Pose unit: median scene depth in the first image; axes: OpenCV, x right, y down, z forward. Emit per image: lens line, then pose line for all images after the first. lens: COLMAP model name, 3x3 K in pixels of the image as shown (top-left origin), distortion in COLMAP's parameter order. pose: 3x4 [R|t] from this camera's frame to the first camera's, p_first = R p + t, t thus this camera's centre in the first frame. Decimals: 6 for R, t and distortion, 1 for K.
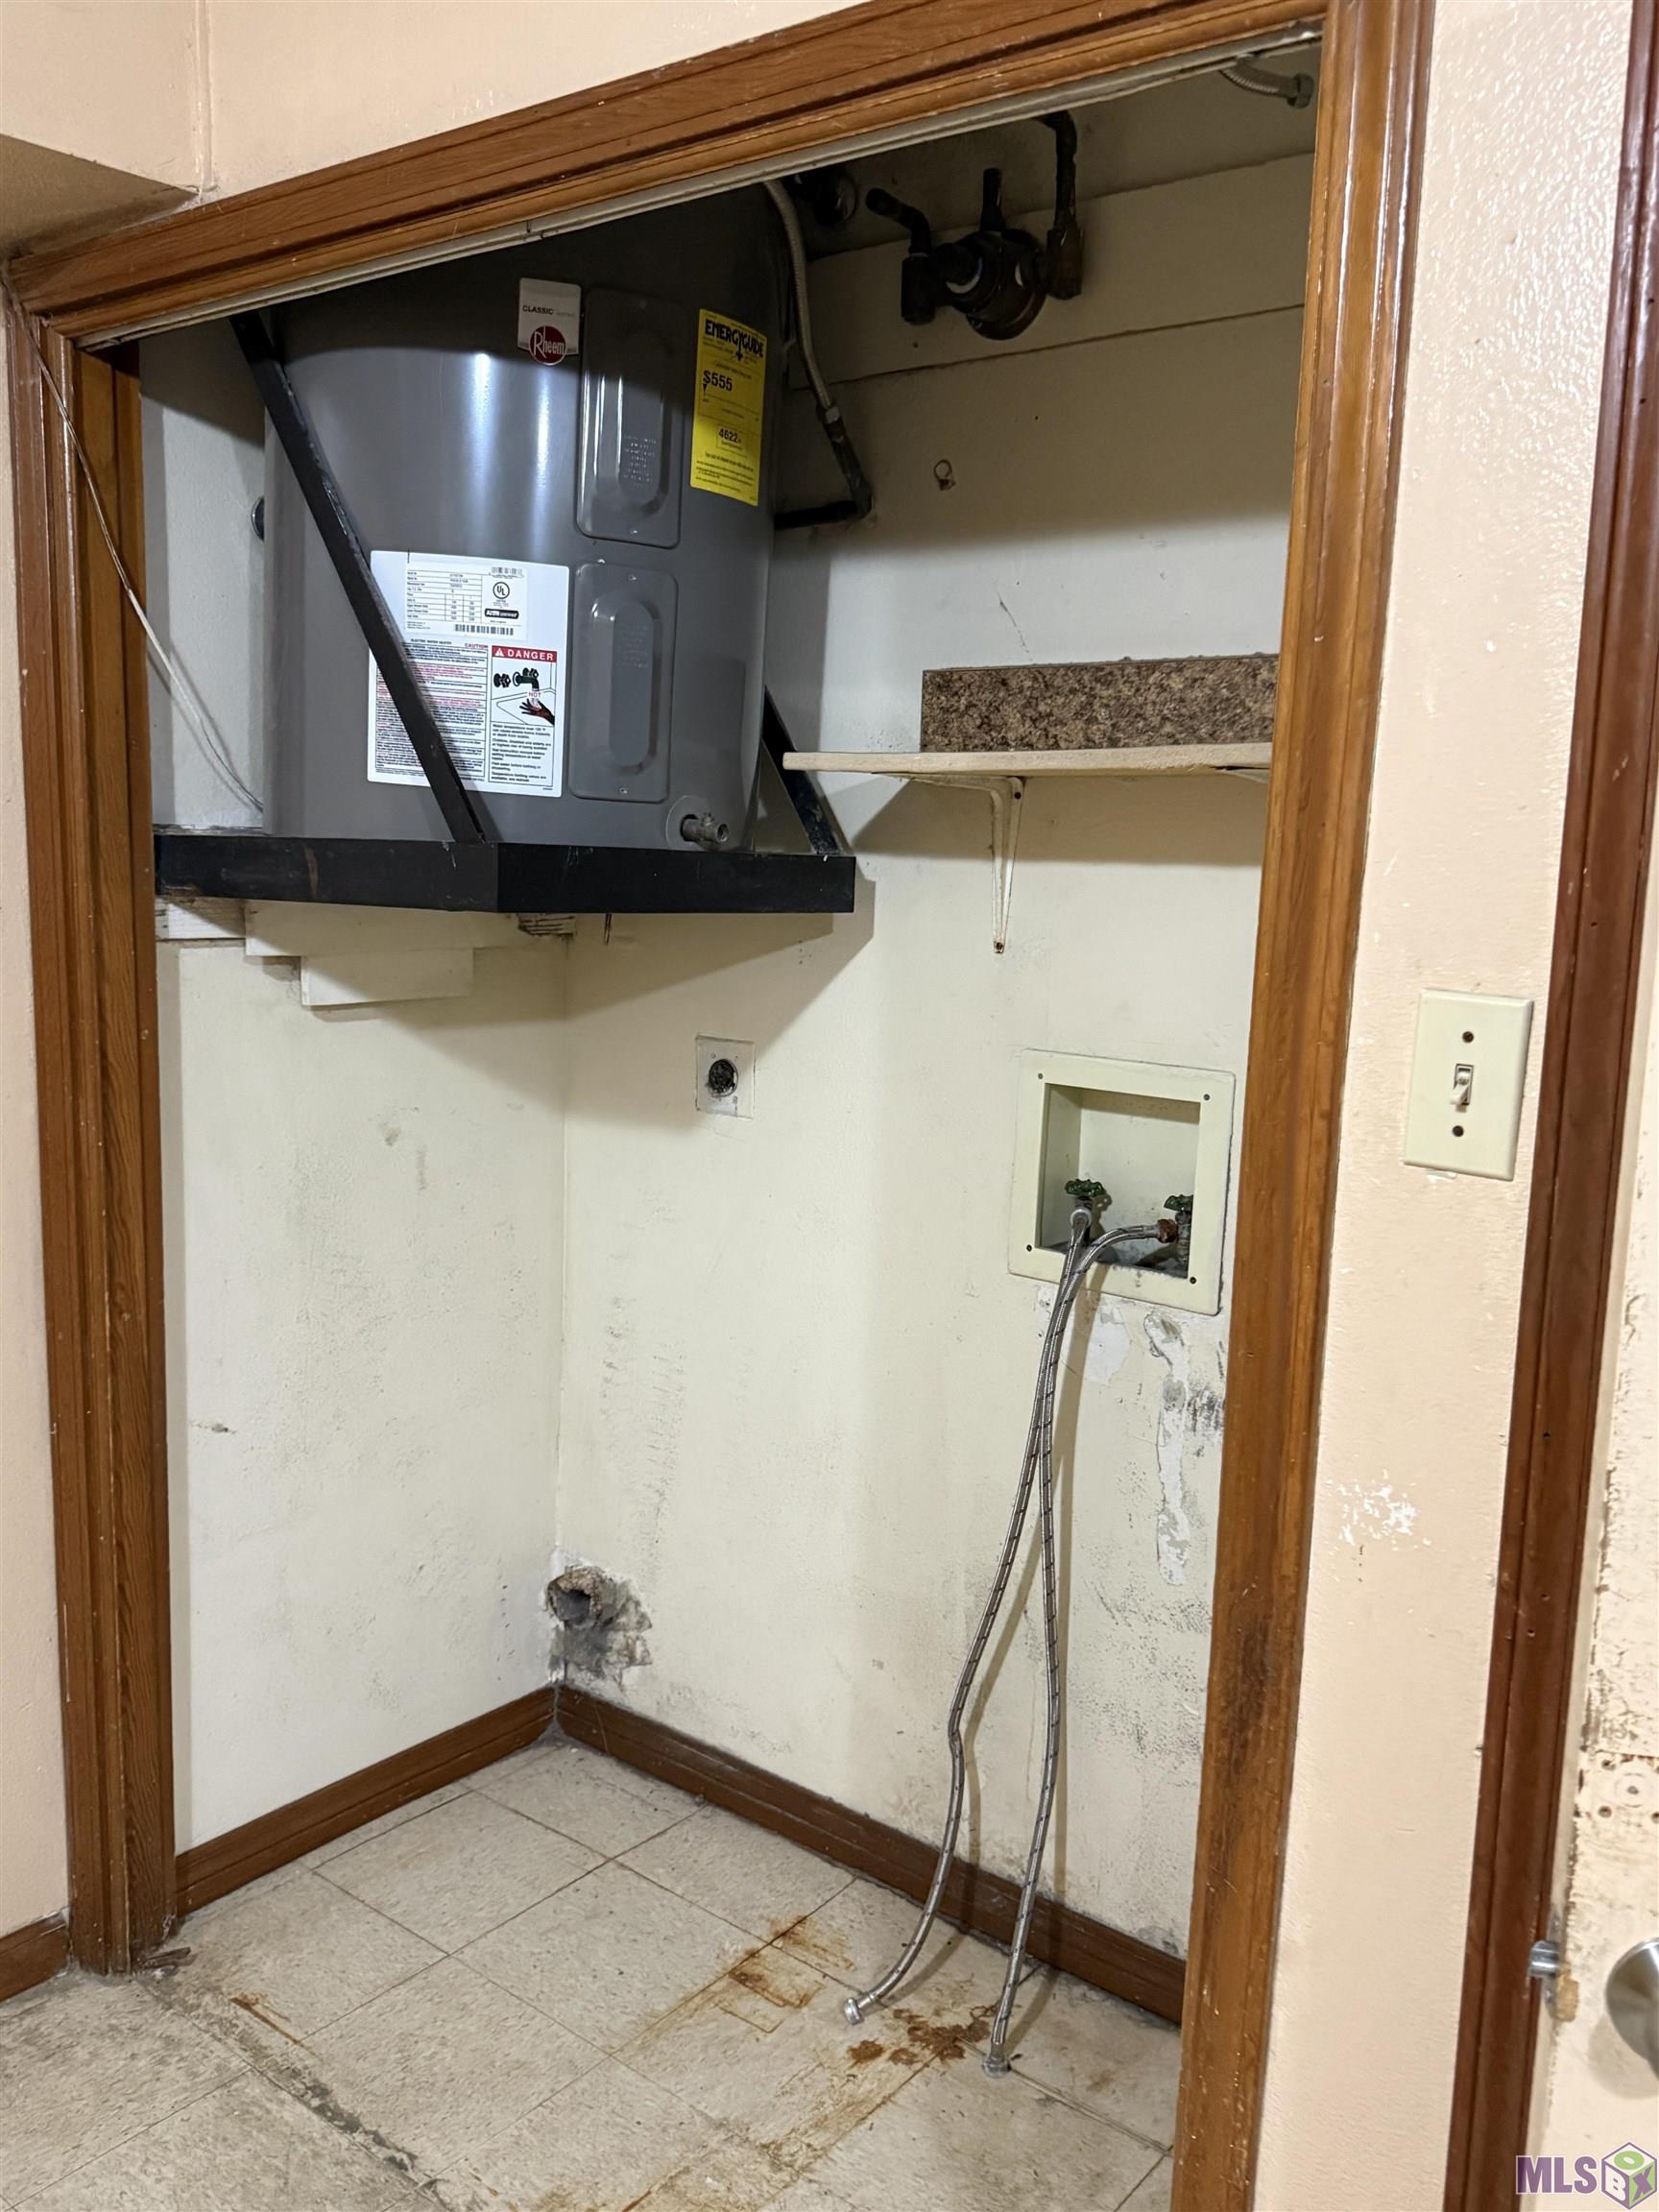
lens RADIAL K [[1827.8, 0, 830.9], [0, 1827.8, 1101.9], [0, 0, 1]] dist [0.013161, -0.024680]
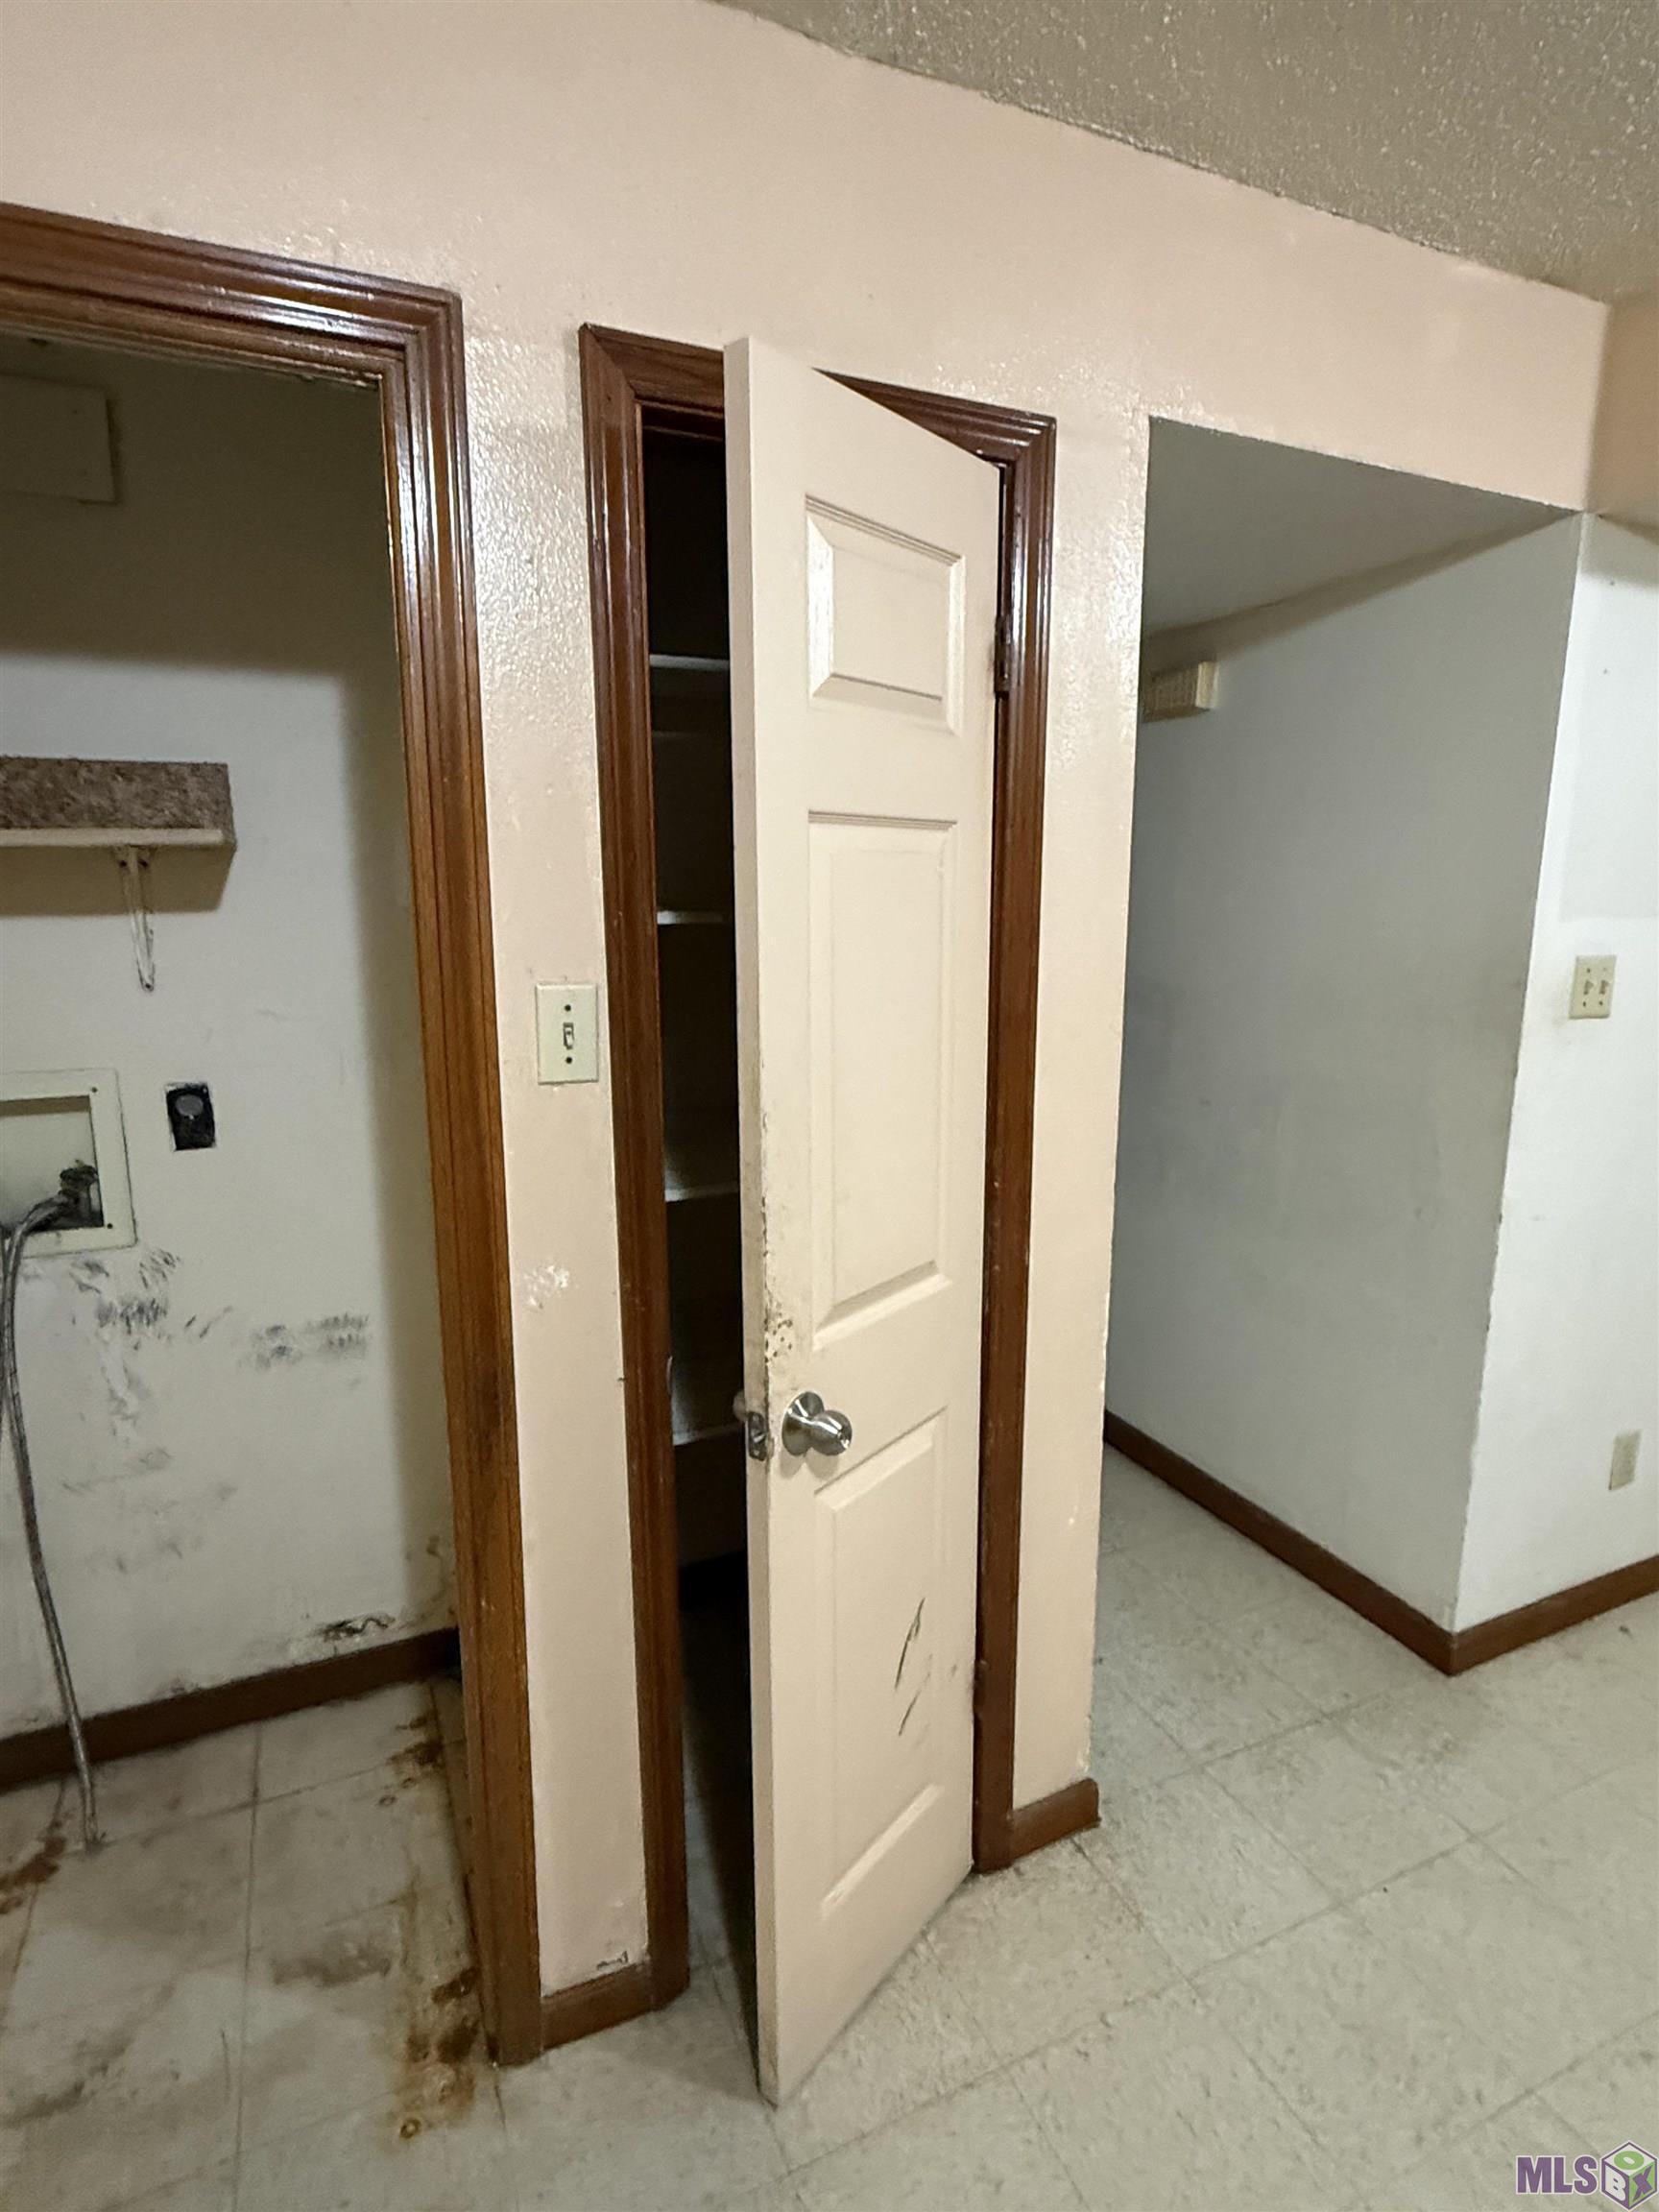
lens RADIAL K [[1161.9, 0, 830.0], [0, 1161.9, 1108.3], [0, 0, 1]] dist [-0.004098, -0.000380]
pose [[0.457677, -0.206898, 0.864711, -0.277599], [0.150724, 0.976527, 0.153876, -0.038649], [-0.876250, 0.059907, 0.478118, 0.116762]]
